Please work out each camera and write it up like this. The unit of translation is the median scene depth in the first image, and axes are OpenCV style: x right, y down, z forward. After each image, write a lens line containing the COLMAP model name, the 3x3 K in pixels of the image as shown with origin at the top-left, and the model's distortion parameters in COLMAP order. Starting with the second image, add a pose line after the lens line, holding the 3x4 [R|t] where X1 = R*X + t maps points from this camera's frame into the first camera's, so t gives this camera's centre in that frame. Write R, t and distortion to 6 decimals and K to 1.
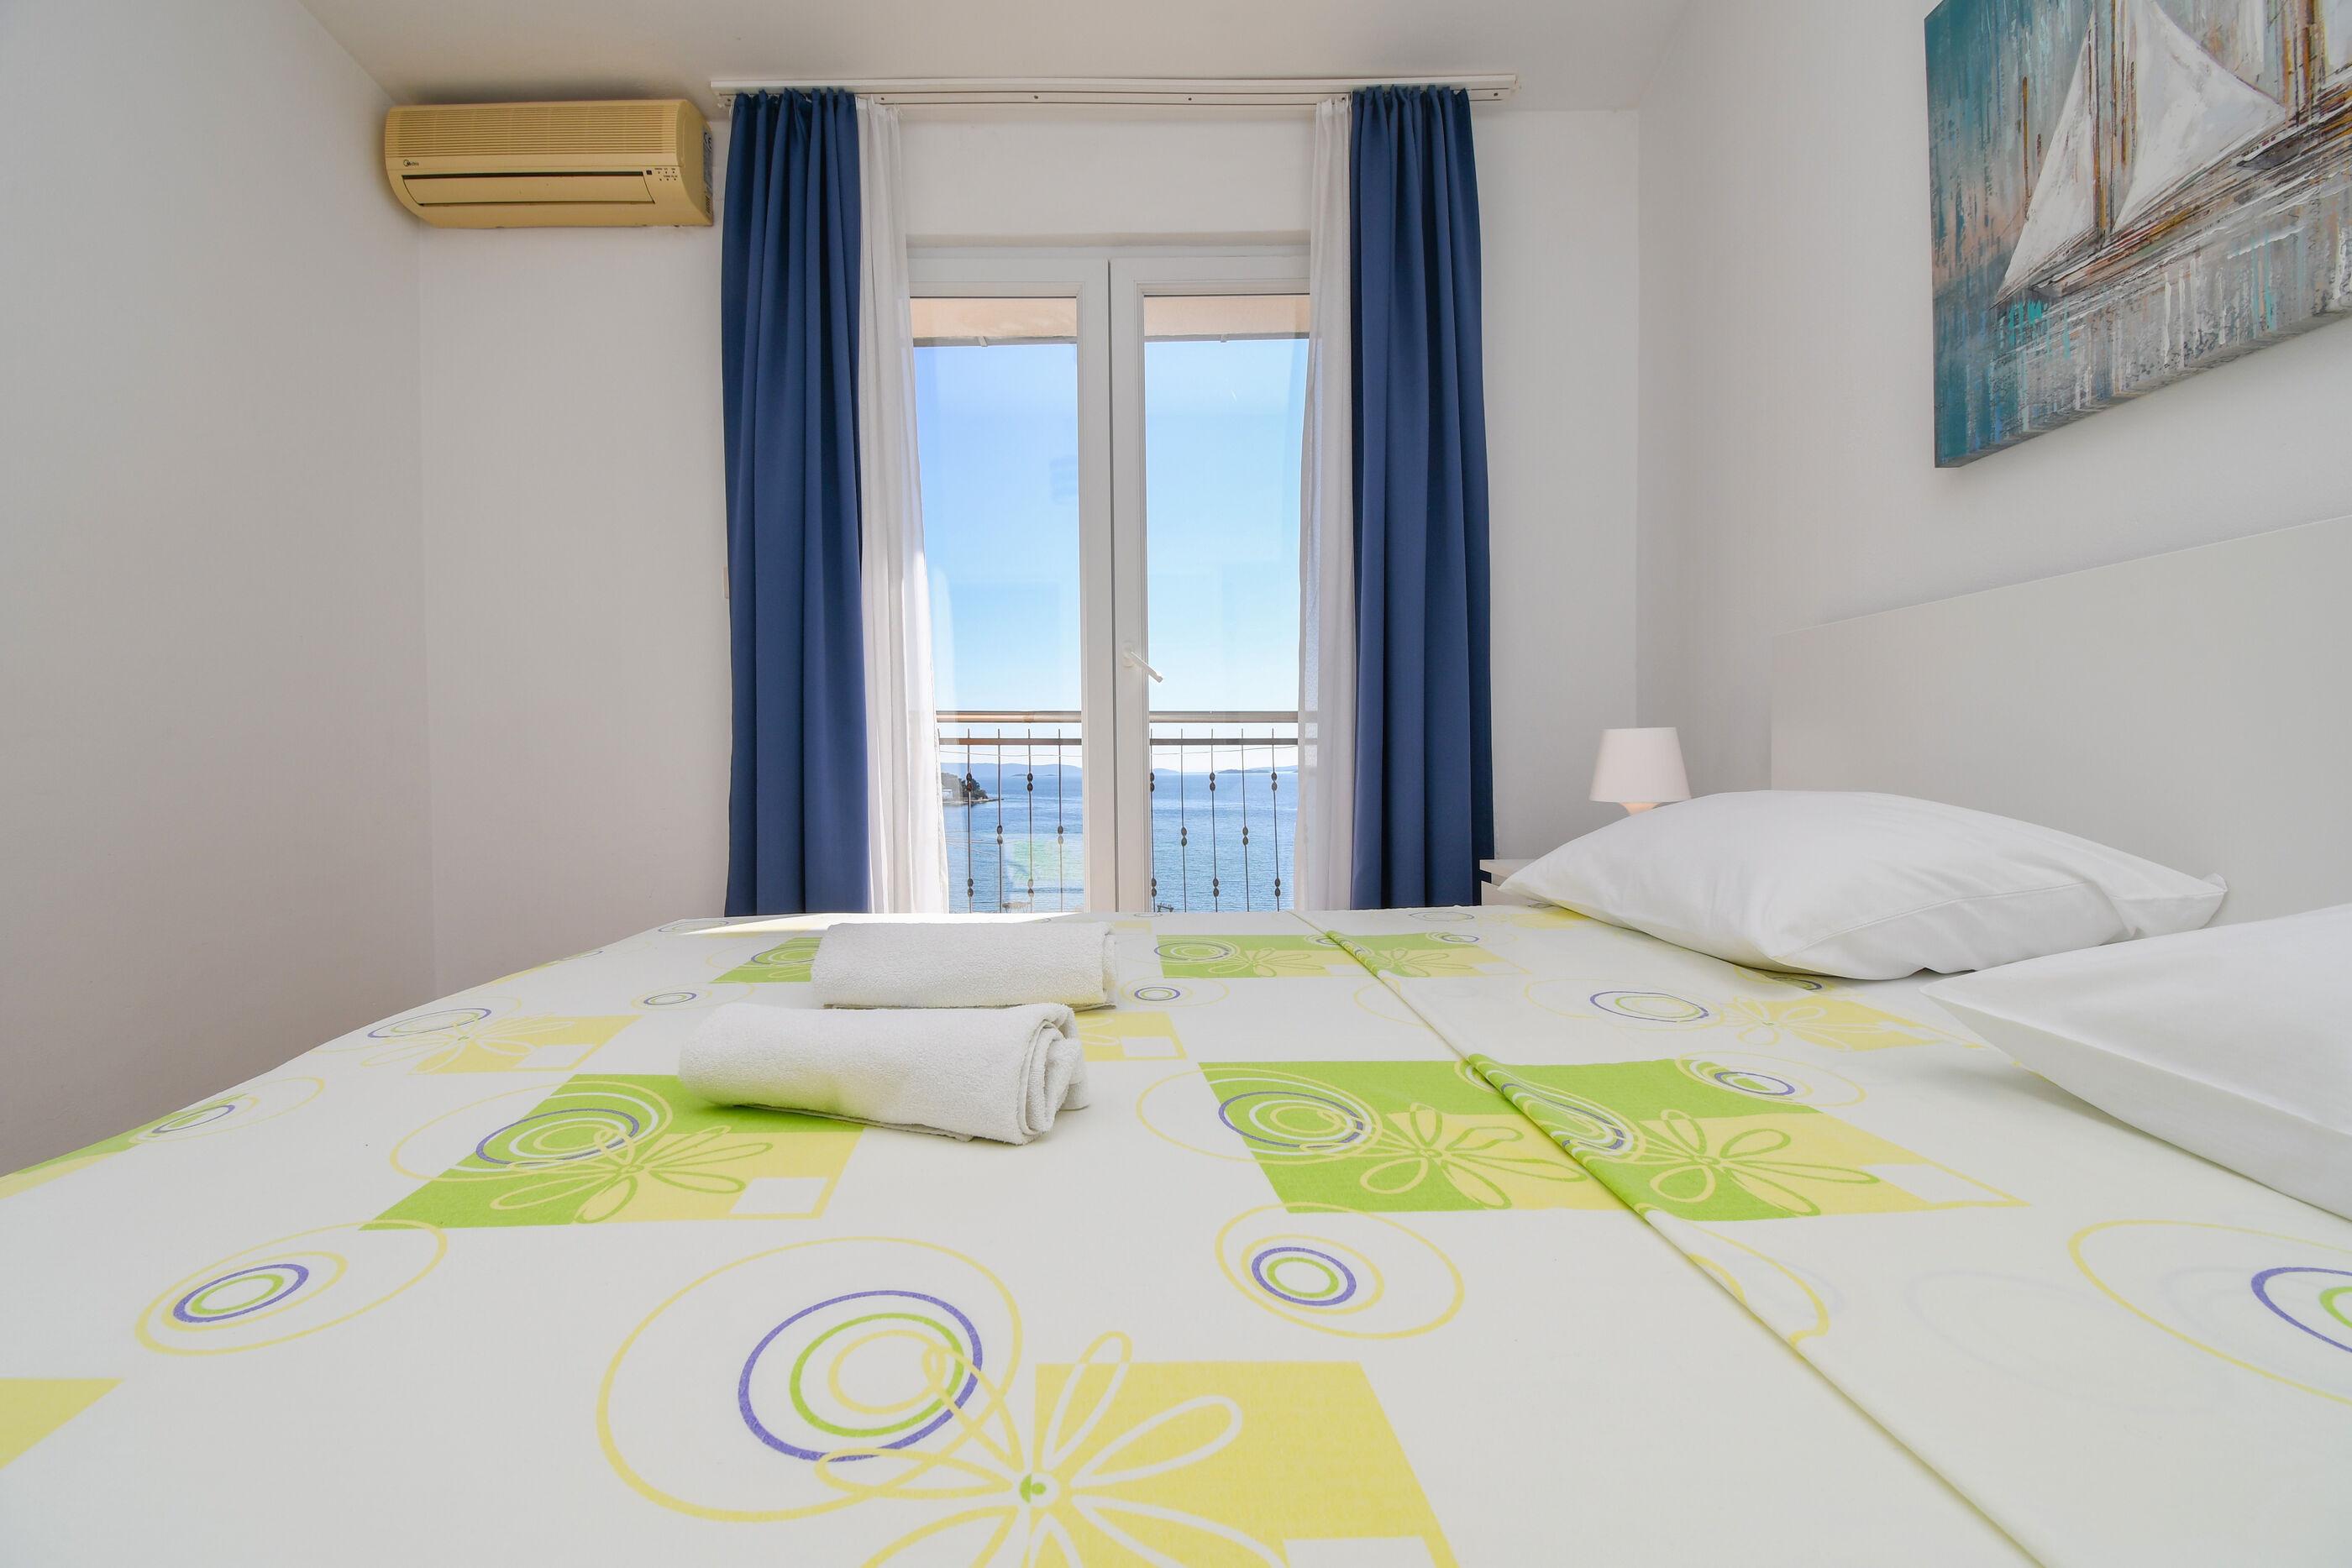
lens RADIAL K [[1039.1, 0, 1176.0], [0, 1039.1, 784.0], [0, 0, 1]] dist [-0.013430, -0.008300]
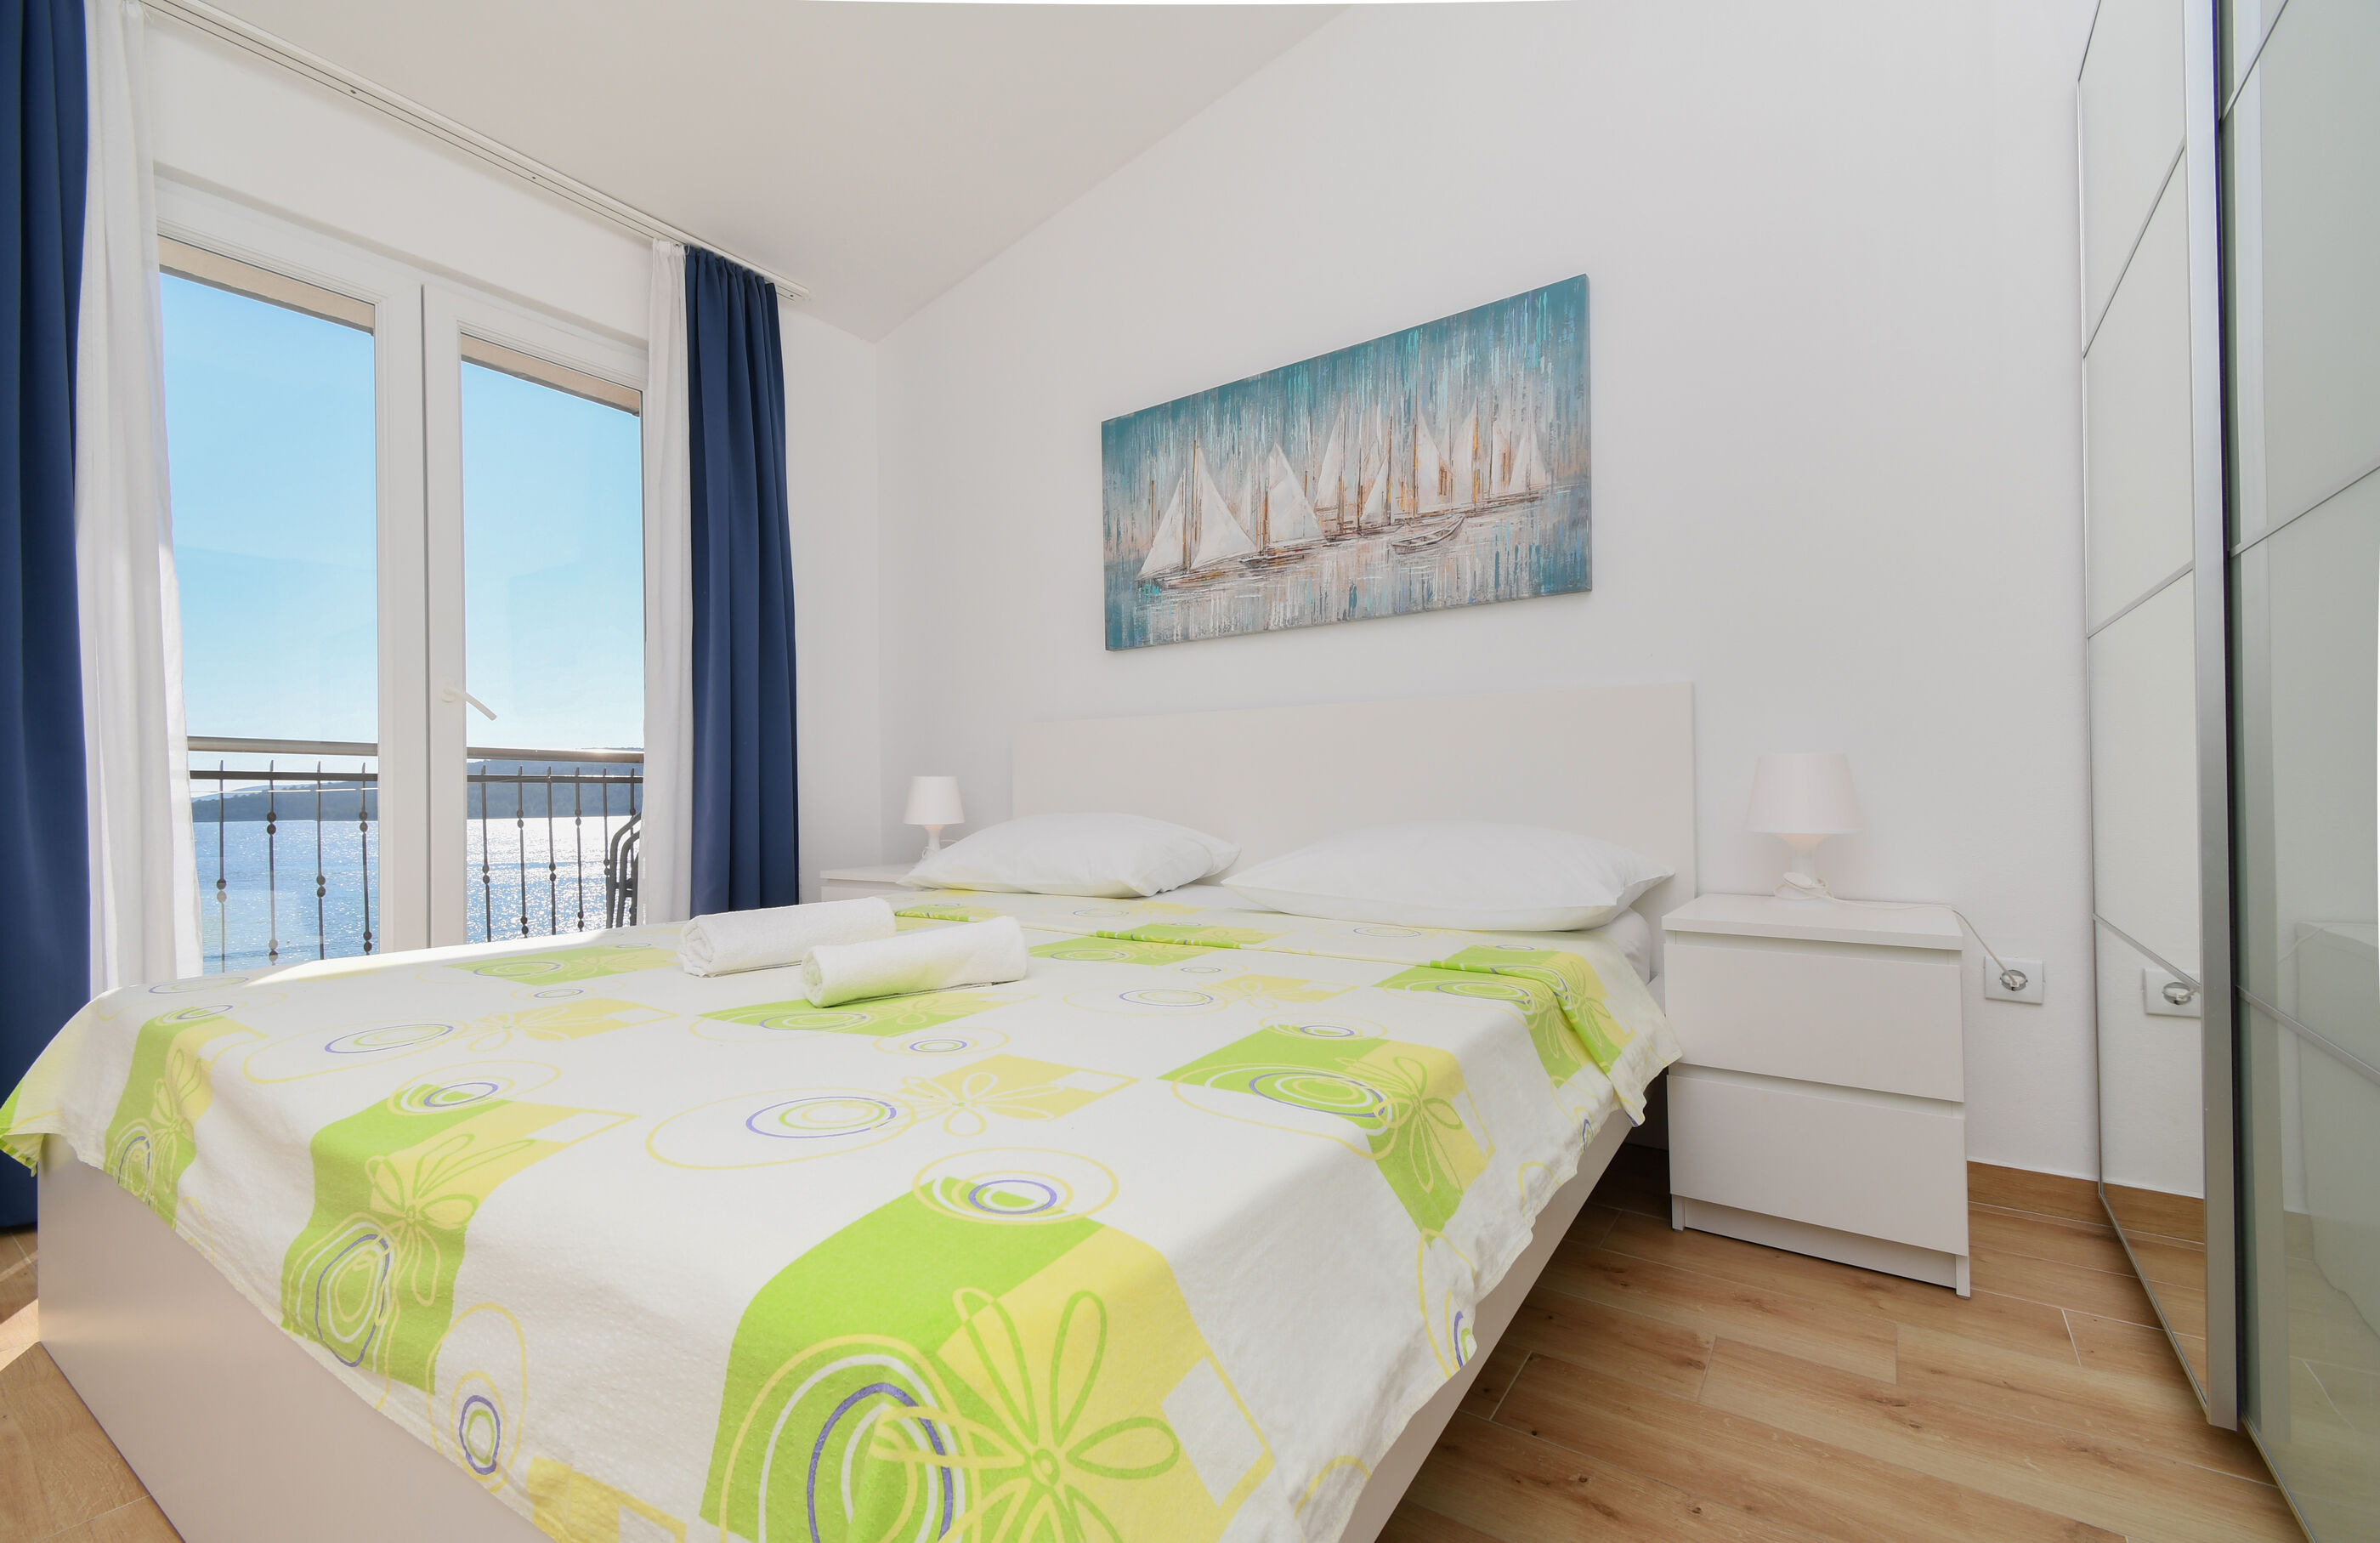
lens RADIAL K [[925.5, 0, 1186.4], [0, 925.5, 785.3], [0, 0, 1]] dist [0.019320, -0.000037]
pose [[0.562251, 0.012563, 0.826871, -0.745288], [0.019022, 0.999424, -0.028119, 0.008781], [-0.826748, 0.031539, 0.561688, -0.151429]]
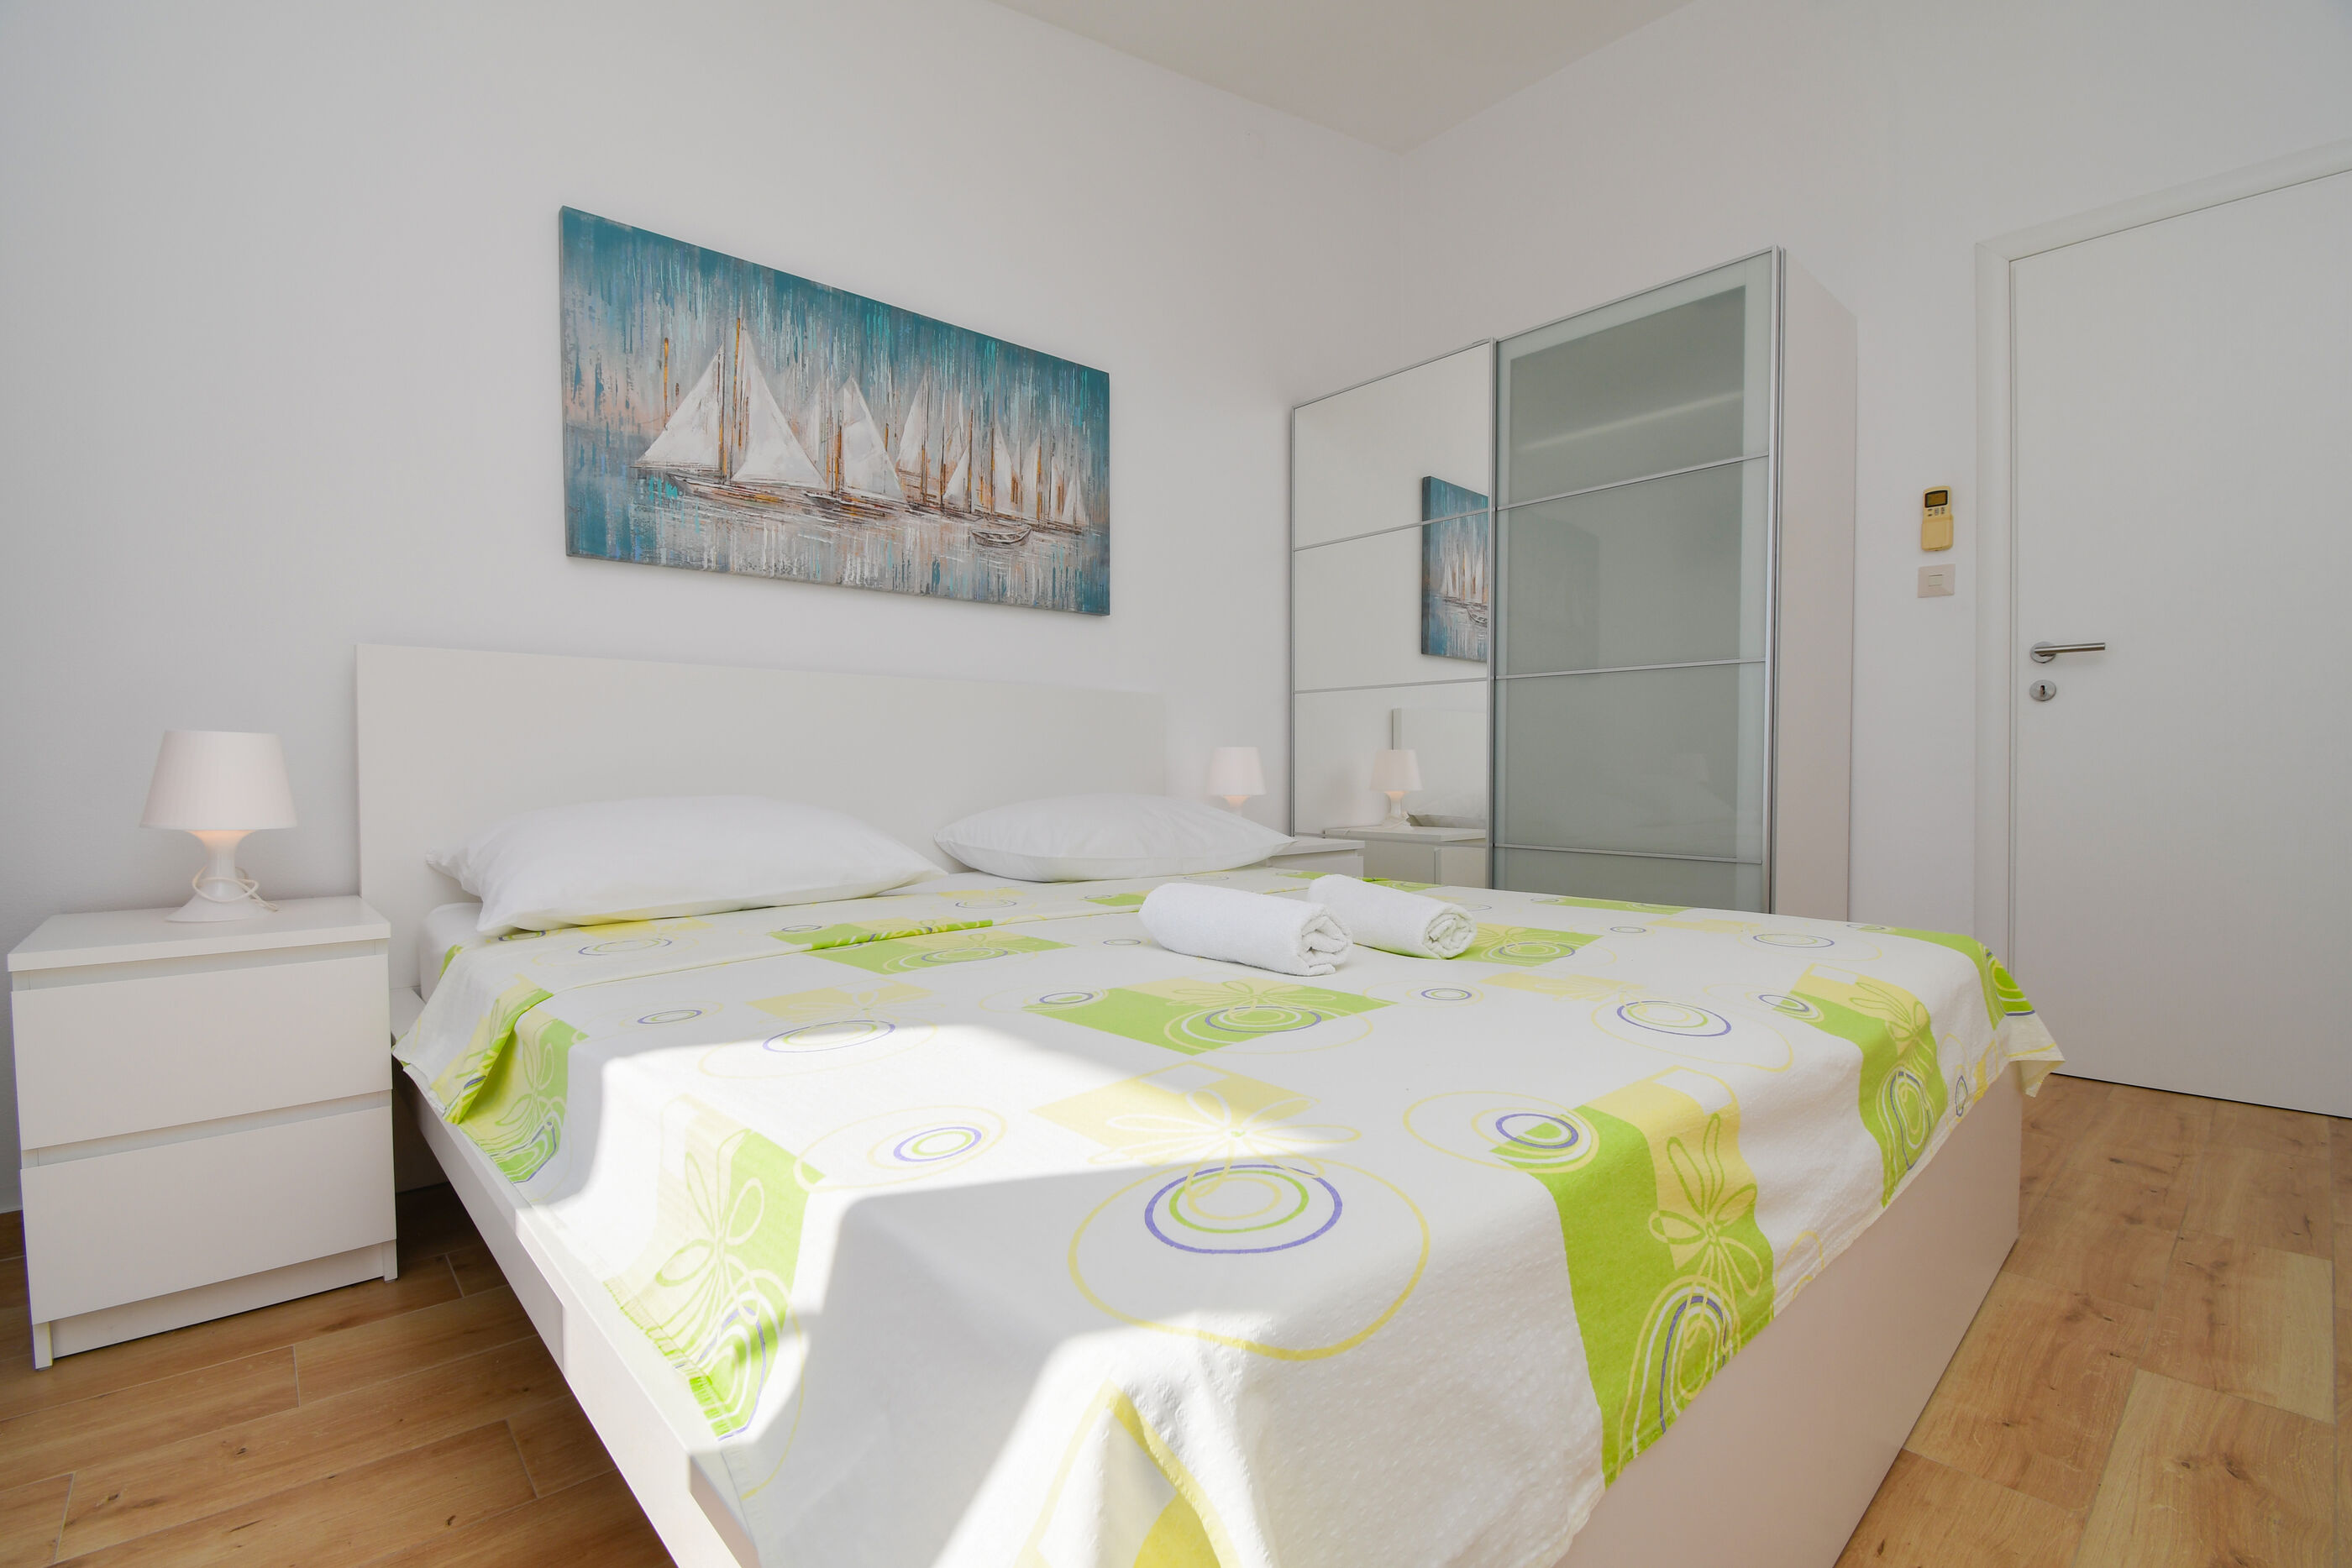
lens RADIAL K [[1039.1, 0, 1176.0], [0, 1039.1, 784.0], [0, 0, 1]] dist [-0.013430, -0.008300]
pose [[-0.666805, -0.007083, 0.745199, -0.876037], [0.019556, 0.999444, 0.026998, -0.036144], [-0.744976, 0.032576, -0.666296, 1.489488]]
